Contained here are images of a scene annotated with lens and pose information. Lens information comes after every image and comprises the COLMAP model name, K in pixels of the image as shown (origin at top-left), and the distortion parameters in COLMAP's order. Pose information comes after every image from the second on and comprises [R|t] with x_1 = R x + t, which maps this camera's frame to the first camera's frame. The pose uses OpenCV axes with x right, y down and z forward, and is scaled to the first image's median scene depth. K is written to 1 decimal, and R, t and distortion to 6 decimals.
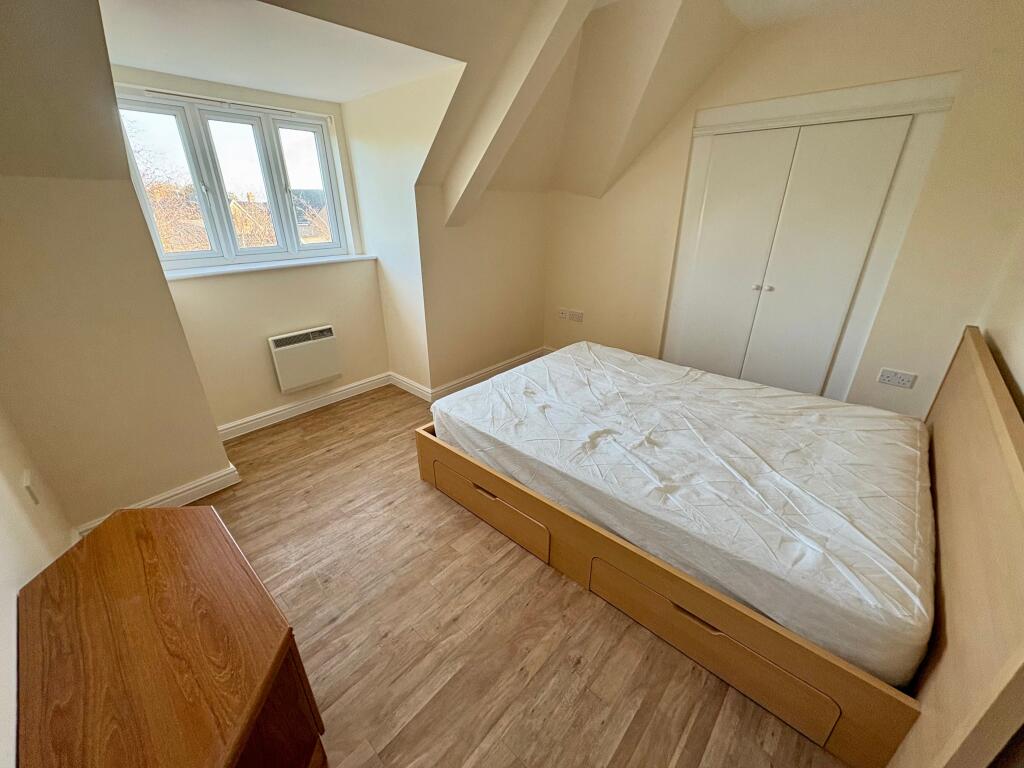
lens RADIAL K [[408.2, 0, 511.5], [0, 408.2, 383.0], [0, 0, 1]] dist [-0.000015, -0.000499]
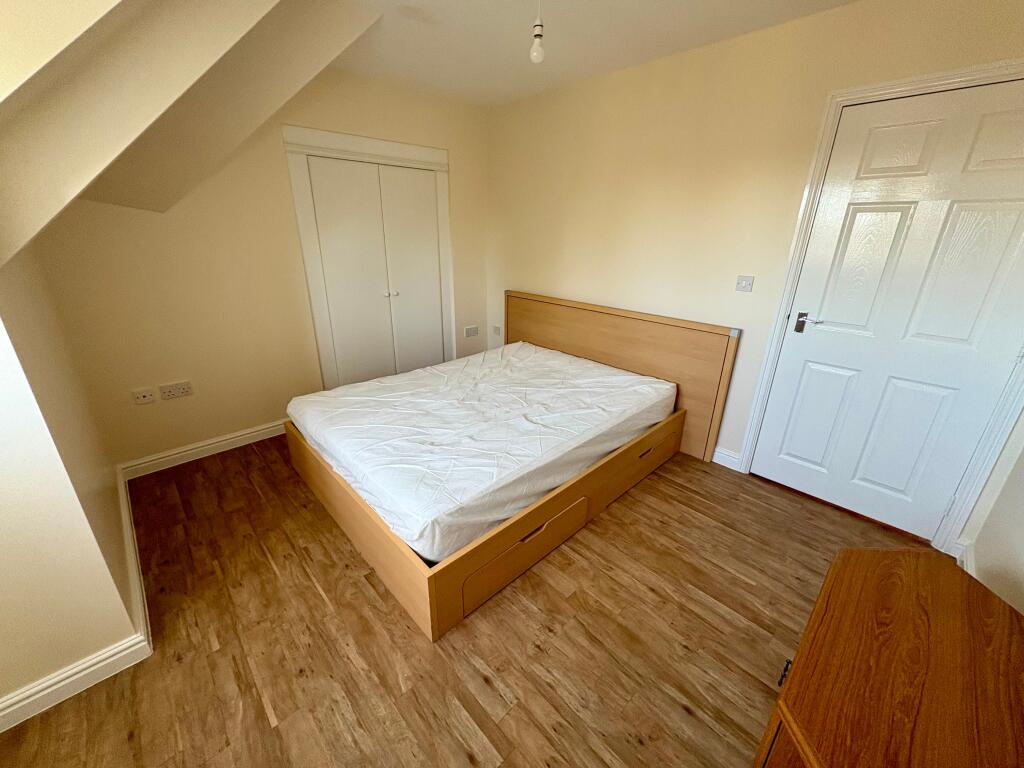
lens RADIAL K [[408.2, 0, 511.6], [0, 408.2, 381.9], [0, 0, 1]] dist [-0.000015, -0.000499]
pose [[0.065159, -0.348108, 0.935187, -0.936524], [0.384600, 0.873535, 0.298362, -0.376124], [-0.920781, 0.340232, 0.190801, 0.872019]]
